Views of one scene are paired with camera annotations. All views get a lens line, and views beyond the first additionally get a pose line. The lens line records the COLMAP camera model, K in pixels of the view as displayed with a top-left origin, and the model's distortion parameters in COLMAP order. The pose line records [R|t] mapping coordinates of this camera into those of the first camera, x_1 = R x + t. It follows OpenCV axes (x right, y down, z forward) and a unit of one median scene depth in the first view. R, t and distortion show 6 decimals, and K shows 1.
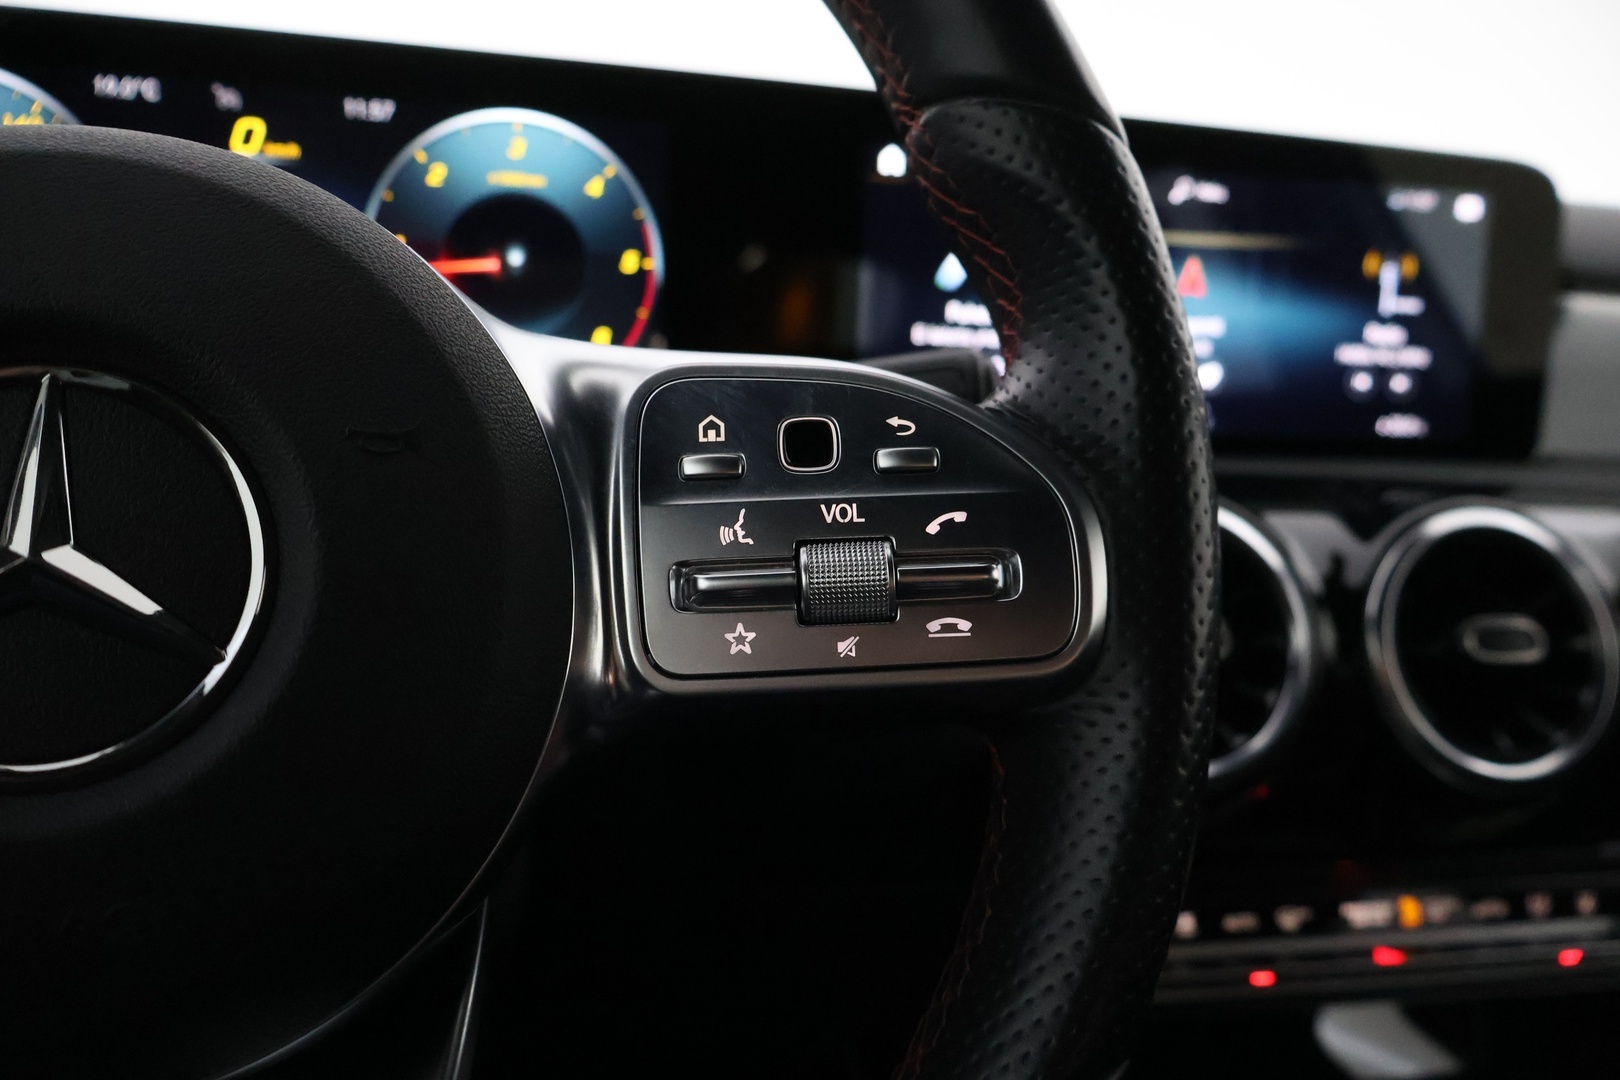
lens RADIAL K [[1330.5, 0, 799.4], [0, 1330.5, 535.7], [0, 0, 1]] dist [0.003327, -0.011865]
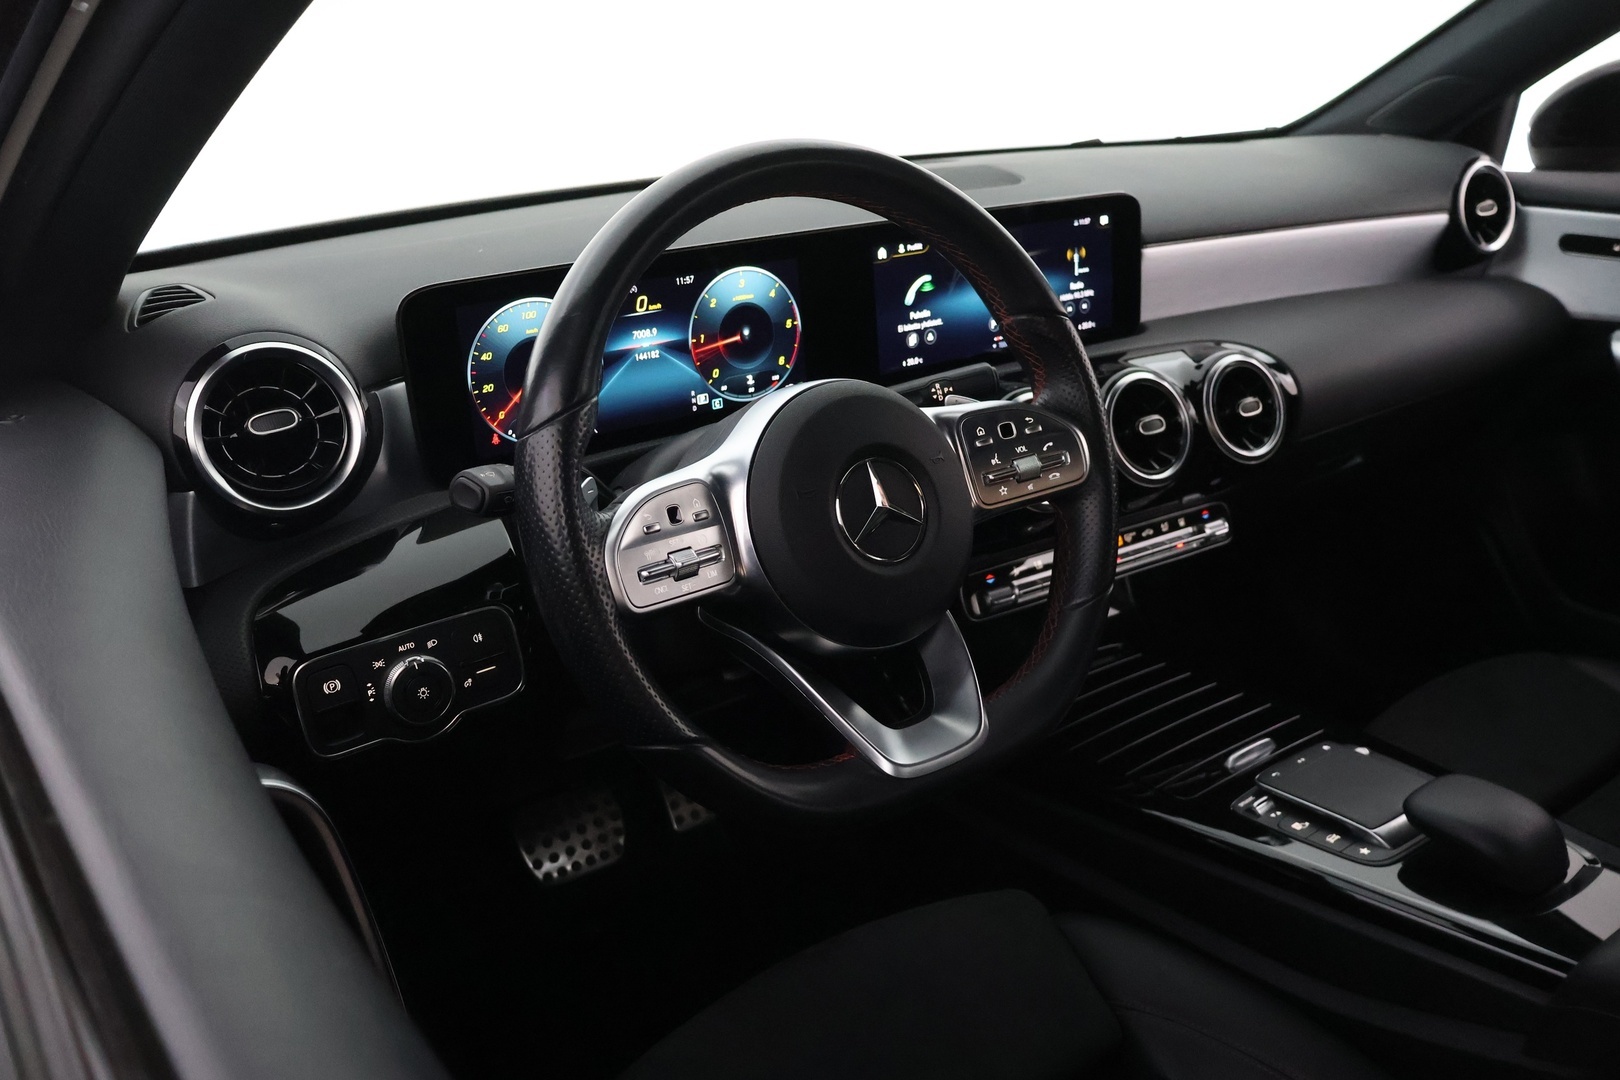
lens RADIAL K [[1330.5, 0, 793.6], [0, 1330.5, 546.7], [0, 0, 1]] dist [0.003327, -0.011865]
pose [[0.933509, -0.206743, 0.292949, -0.854277], [0.148908, 0.966776, 0.207773, -0.312076], [-0.326172, -0.150335, 0.933280, -1.119483]]
